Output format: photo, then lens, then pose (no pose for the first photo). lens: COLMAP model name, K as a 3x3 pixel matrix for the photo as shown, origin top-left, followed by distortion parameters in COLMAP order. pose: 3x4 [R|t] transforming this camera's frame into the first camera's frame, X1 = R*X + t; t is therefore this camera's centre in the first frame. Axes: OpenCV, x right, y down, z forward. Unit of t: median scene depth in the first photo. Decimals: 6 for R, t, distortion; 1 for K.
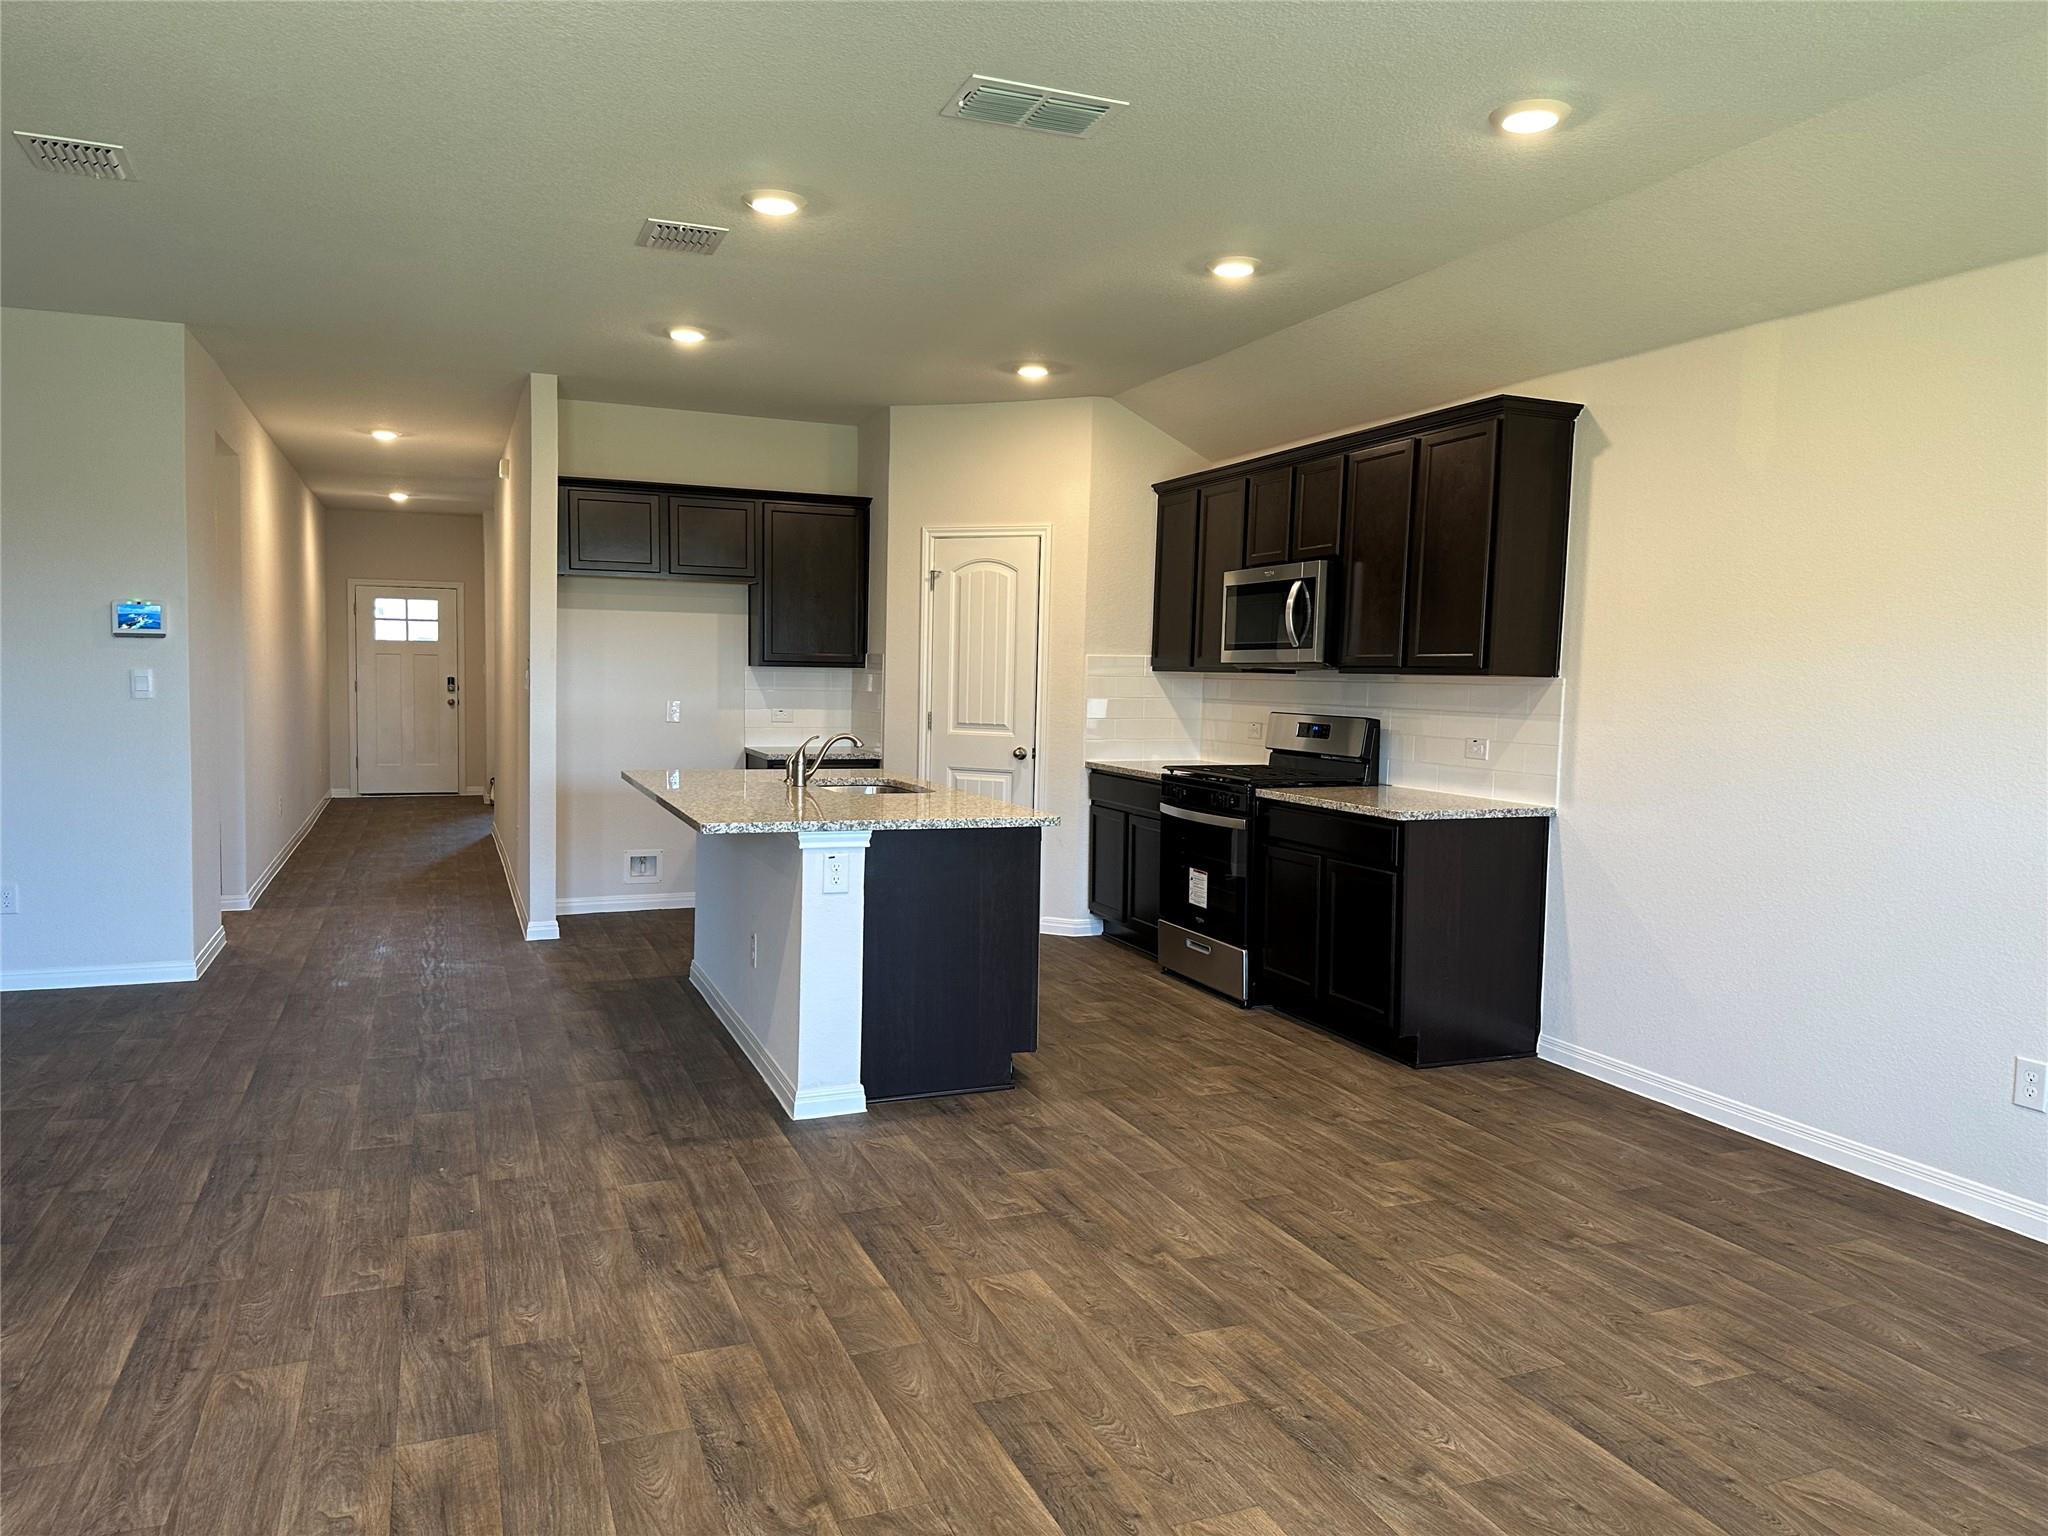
lens RADIAL K [[1442.4, 0, 1037.5], [0, 1442.4, 770.2], [0, 0, 1]] dist [0.036291, -0.044221]
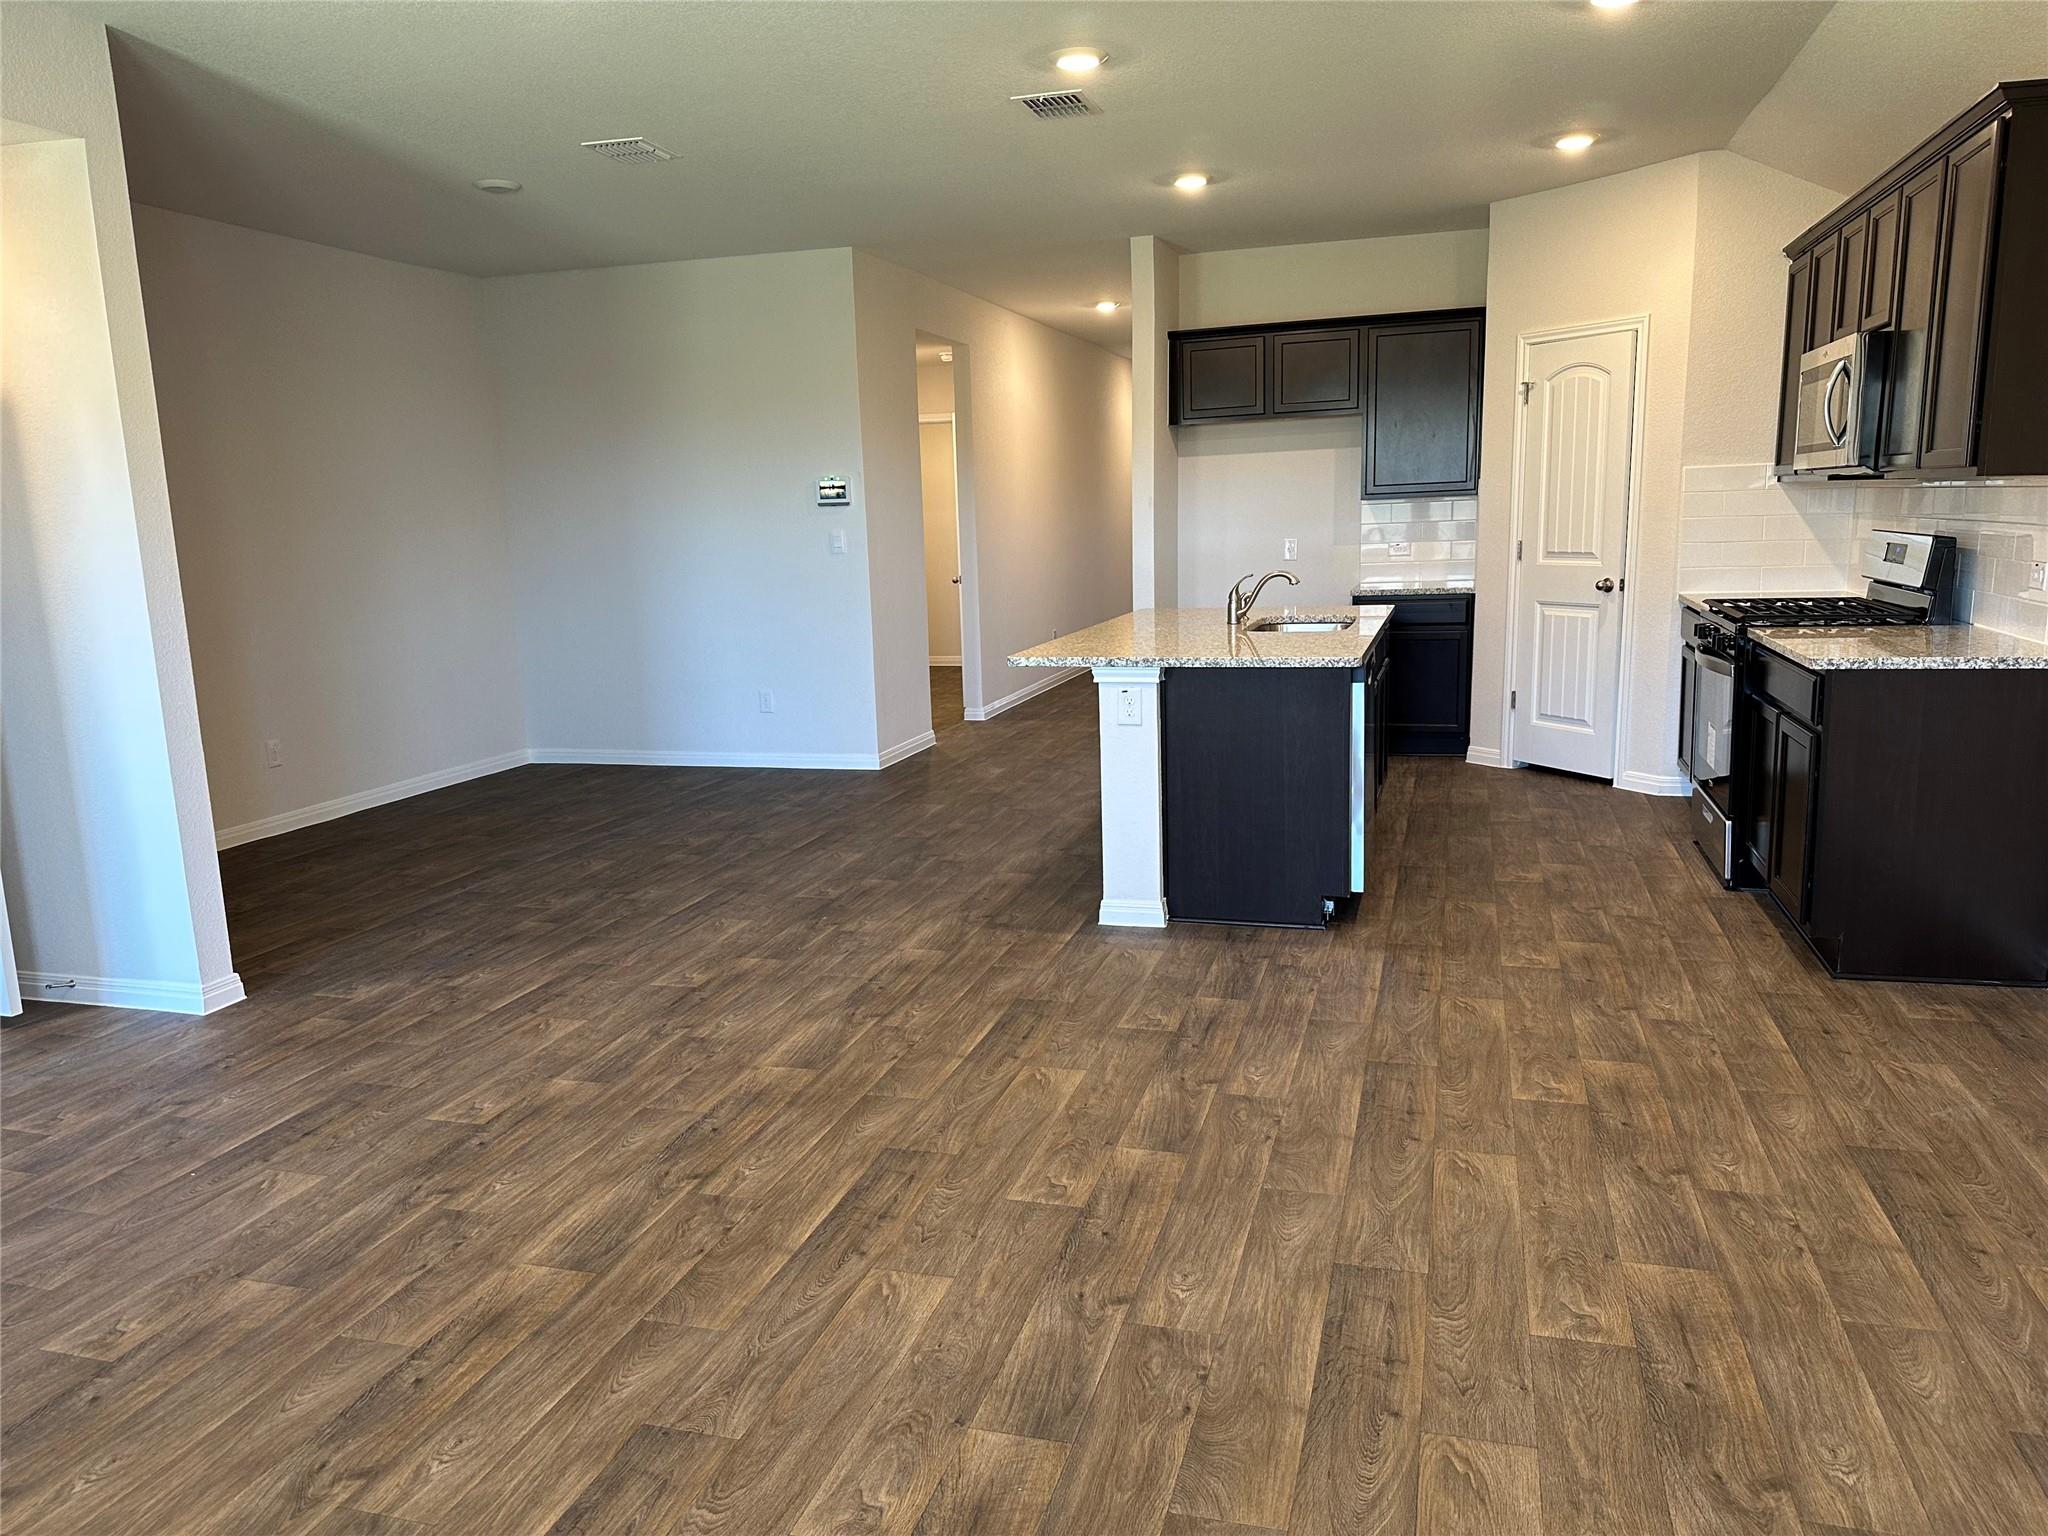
lens RADIAL K [[1442.4, 0, 1002.7], [0, 1442.4, 782.7], [0, 0, 1]] dist [0.036291, -0.044221]
pose [[0.770838, 0.075318, -0.632564, 0.487551], [0.004404, 0.992332, 0.123521, -0.005424], [0.637017, -0.098000, 0.764595, 0.112571]]
